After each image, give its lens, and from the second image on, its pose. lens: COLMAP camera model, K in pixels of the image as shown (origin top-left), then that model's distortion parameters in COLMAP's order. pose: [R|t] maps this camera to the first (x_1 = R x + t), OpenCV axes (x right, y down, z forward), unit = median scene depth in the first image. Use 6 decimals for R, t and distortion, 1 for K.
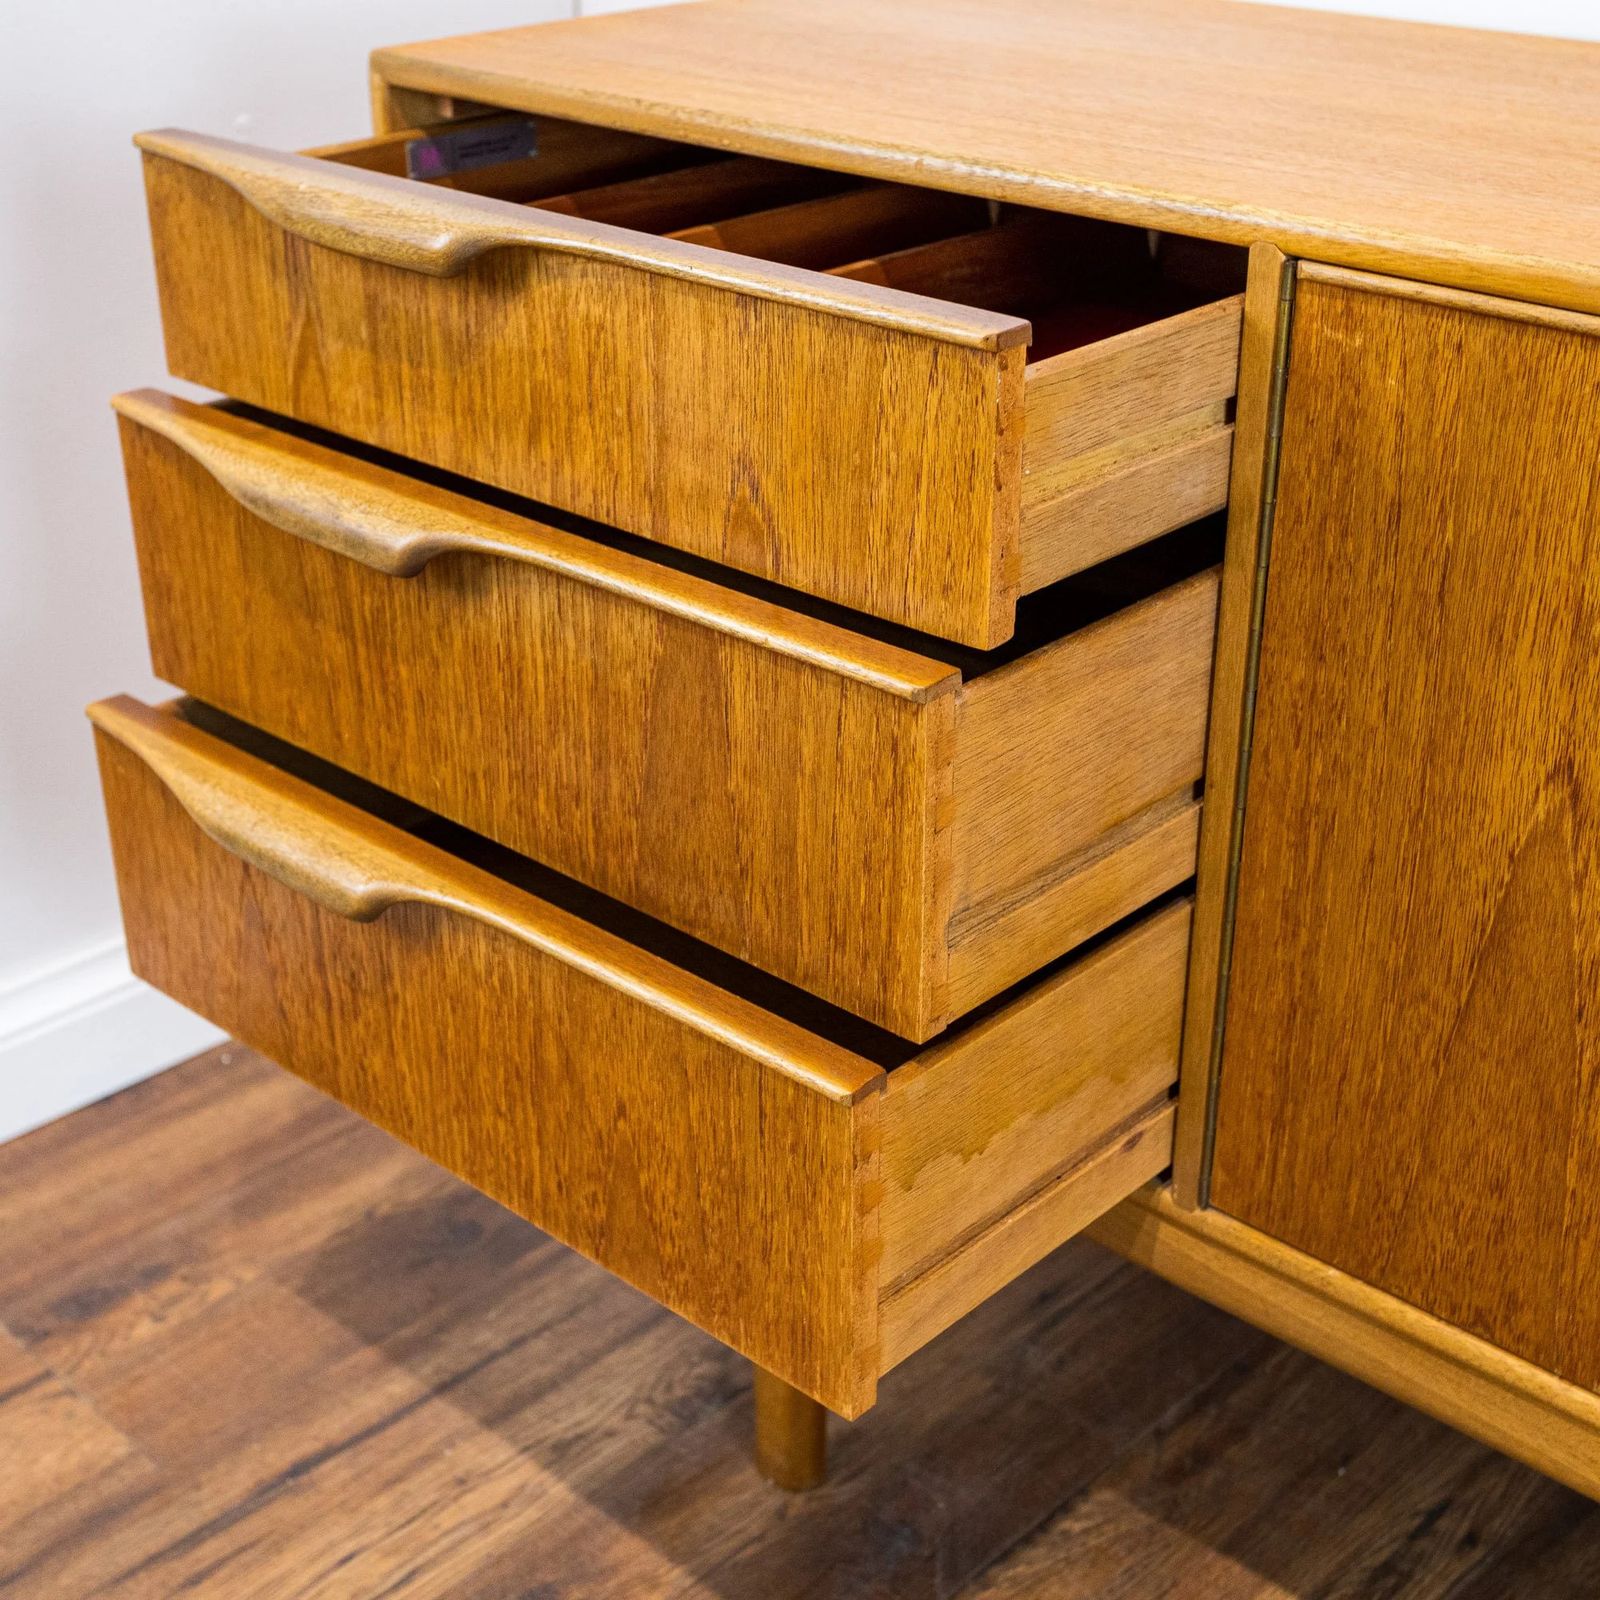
lens RADIAL K [[2390.7, 0, 800.0], [0, 2390.7, 800.0], [0, 0, 1]] dist [-0.000186, 0.019134]
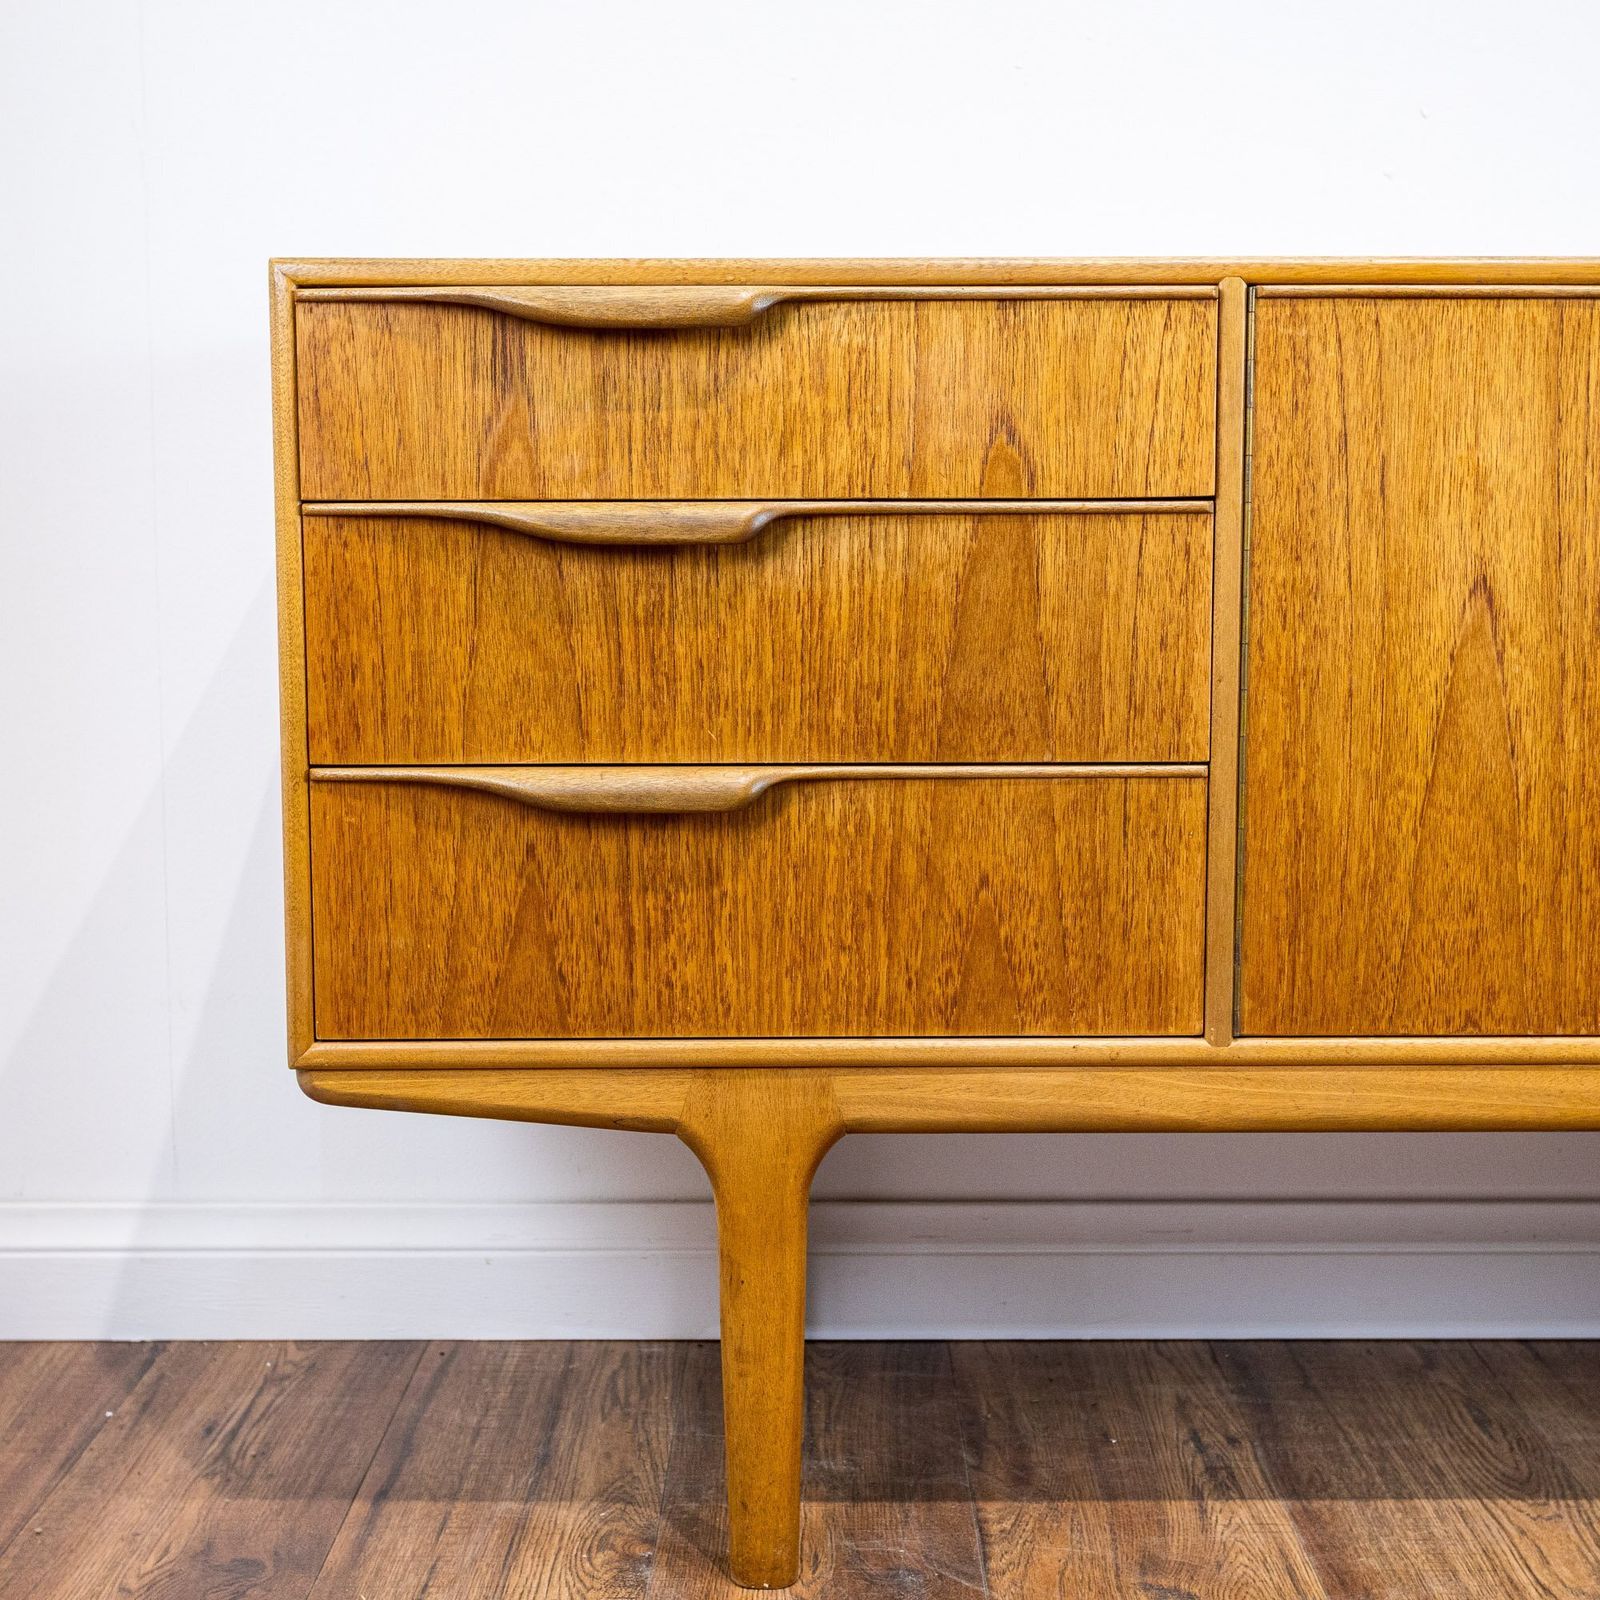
lens RADIAL K [[2488.6, 0, 800.0], [0, 2488.6, 800.0], [0, 0, 1]] dist [-0.015260, 0.095158]
pose [[0.729974, -0.080374, 0.678732, -1.007174], [0.305442, 0.926741, -0.218759, 0.305049], [-0.611427, 0.367002, 0.701047, 0.176913]]
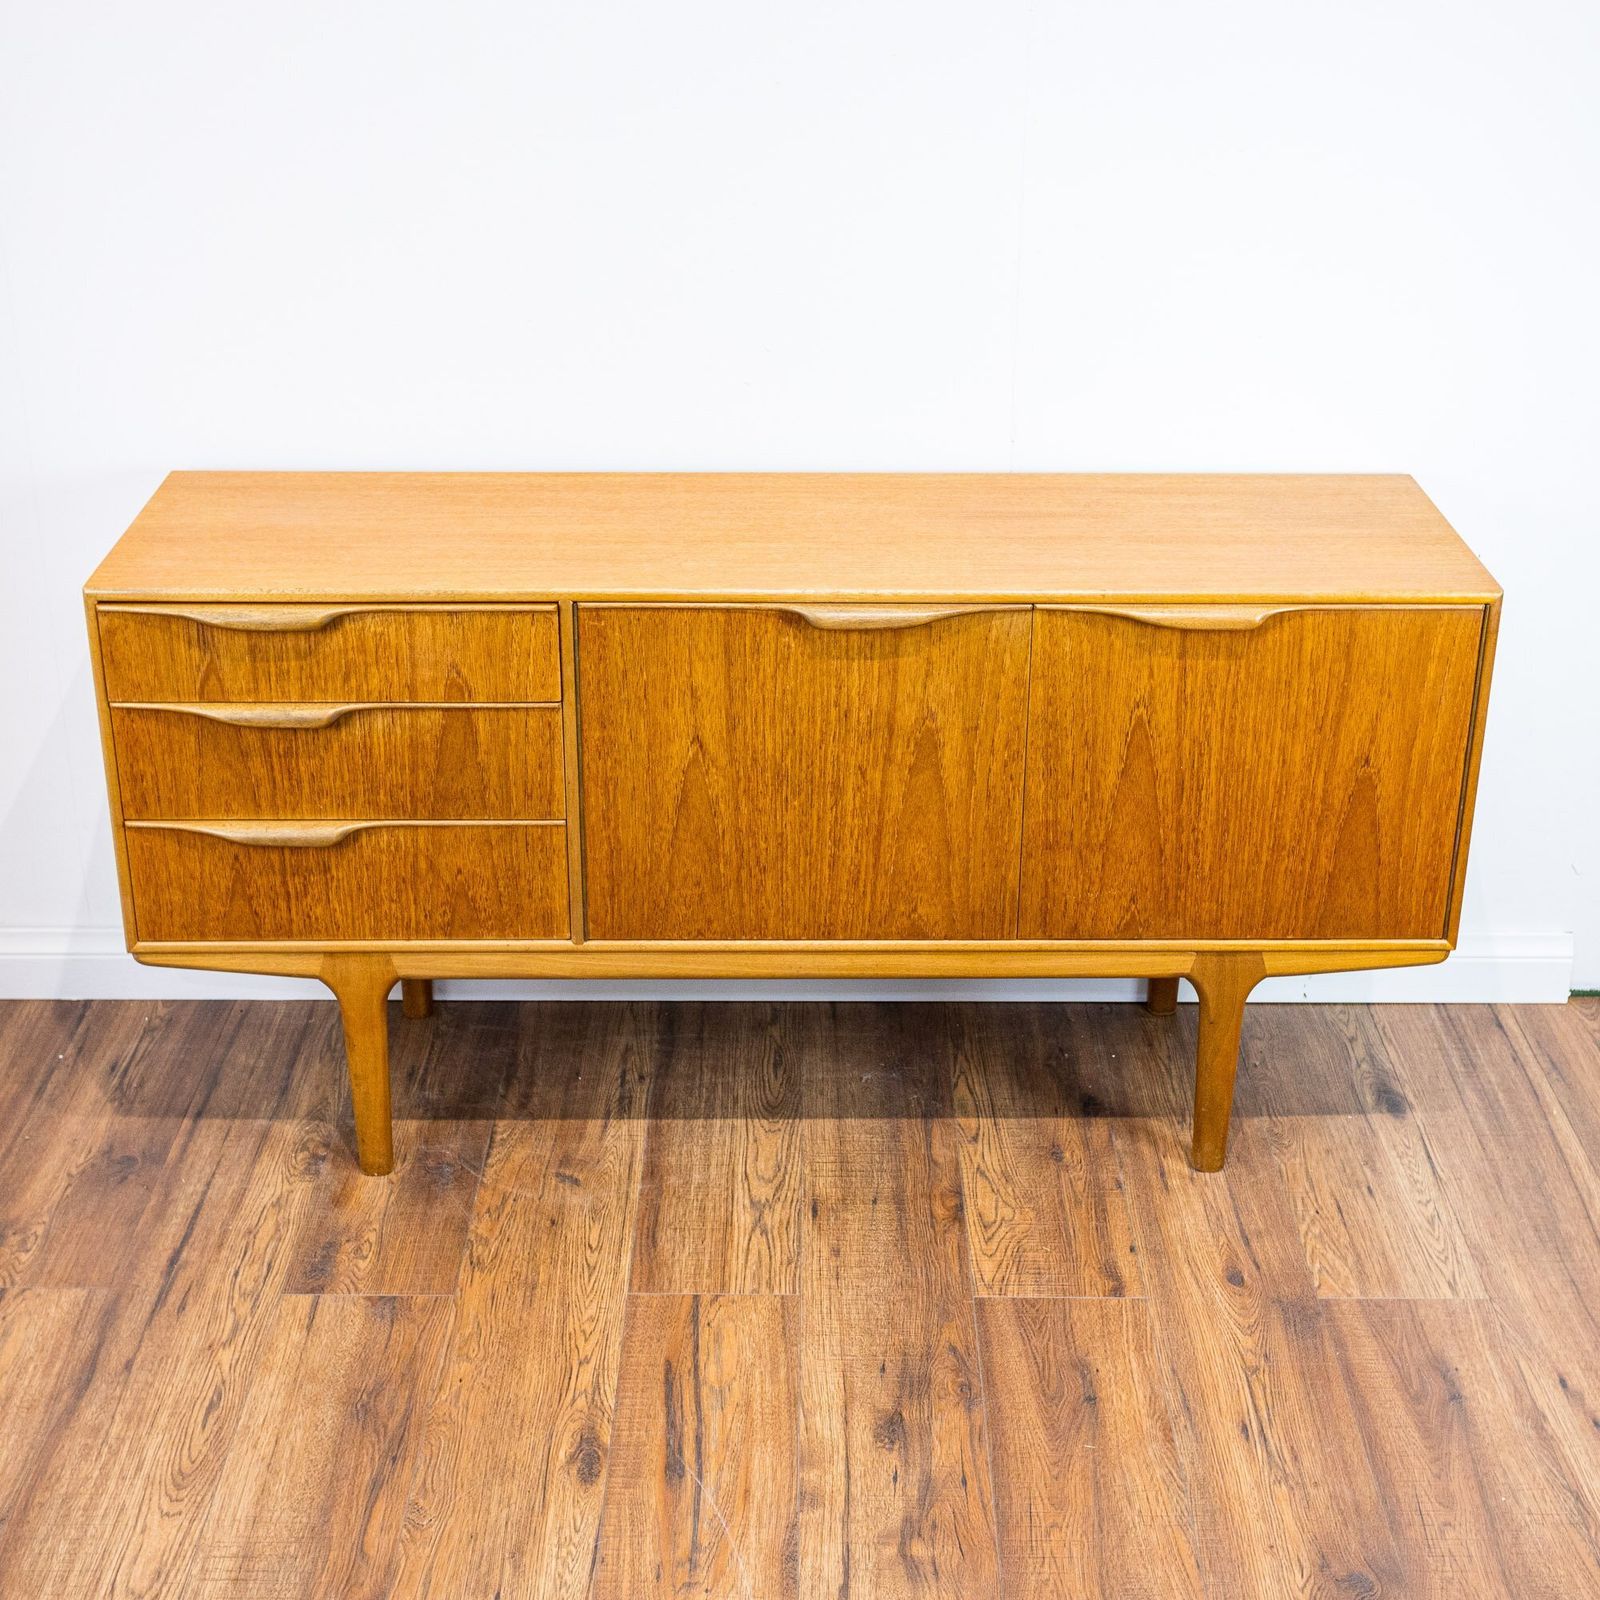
lens RADIAL K [[2438.0, 0, 824.4], [0, 2438.0, 798.8], [0, 0, 1]] dist [-0.019805, 0.082830]
pose [[0.719770, -0.281581, 0.634542, -1.469864], [0.300114, 0.950429, 0.081334, -0.134616], [-0.625989, 0.131893, 0.768597, -1.417076]]
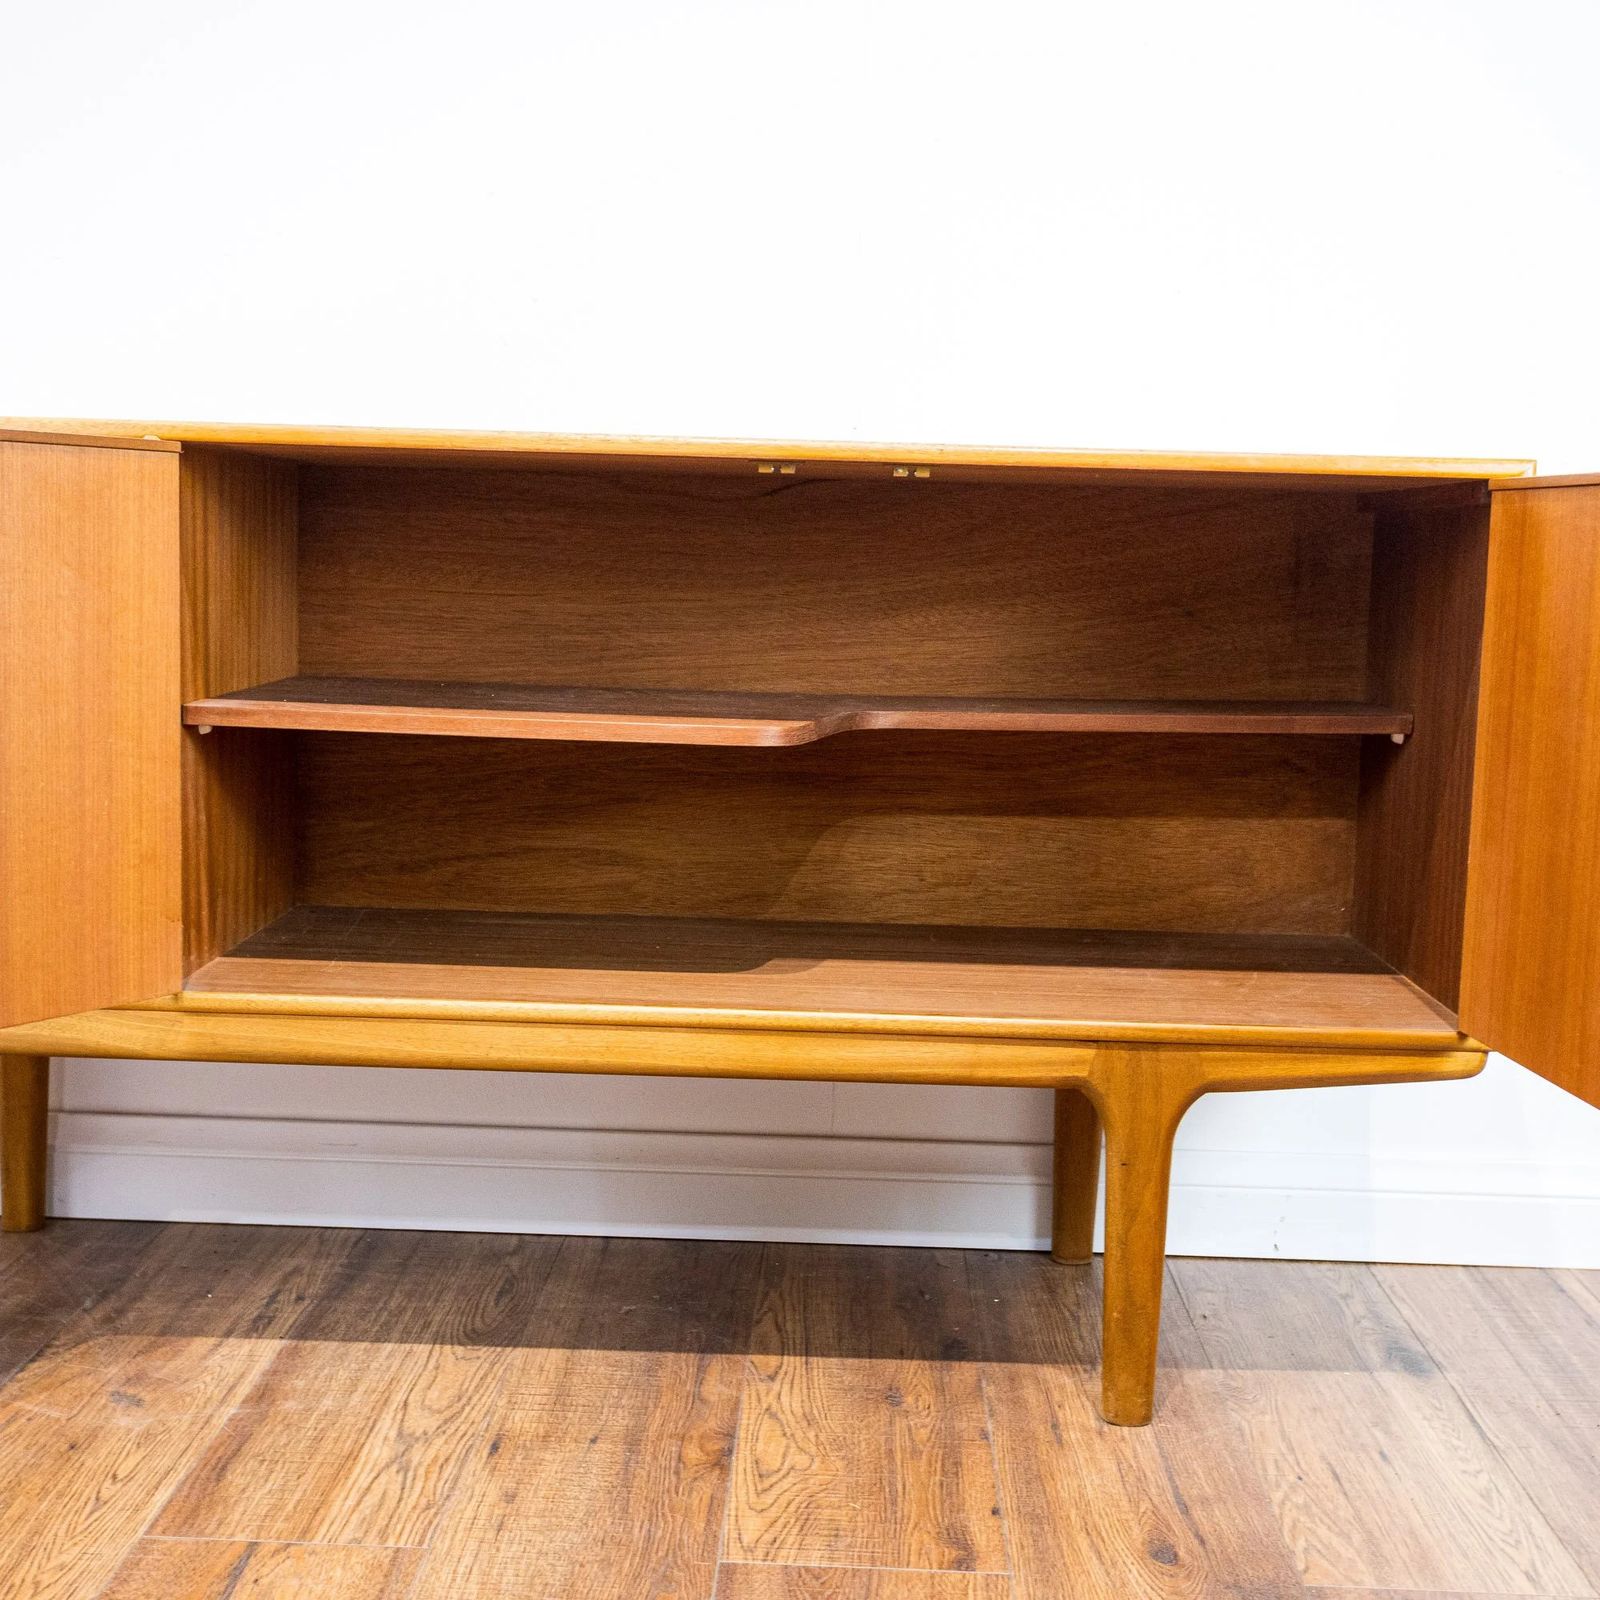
lens RADIAL K [[2175.6, 0, 800.0], [0, 2175.6, 800.0], [0, 0, 1]] dist [-0.015934, 0.060740]
pose [[0.741742, -0.055865, 0.668355, -0.609295], [0.272401, 0.935723, -0.224098, 0.584794], [-0.612876, 0.348283, 0.709283, -0.518639]]
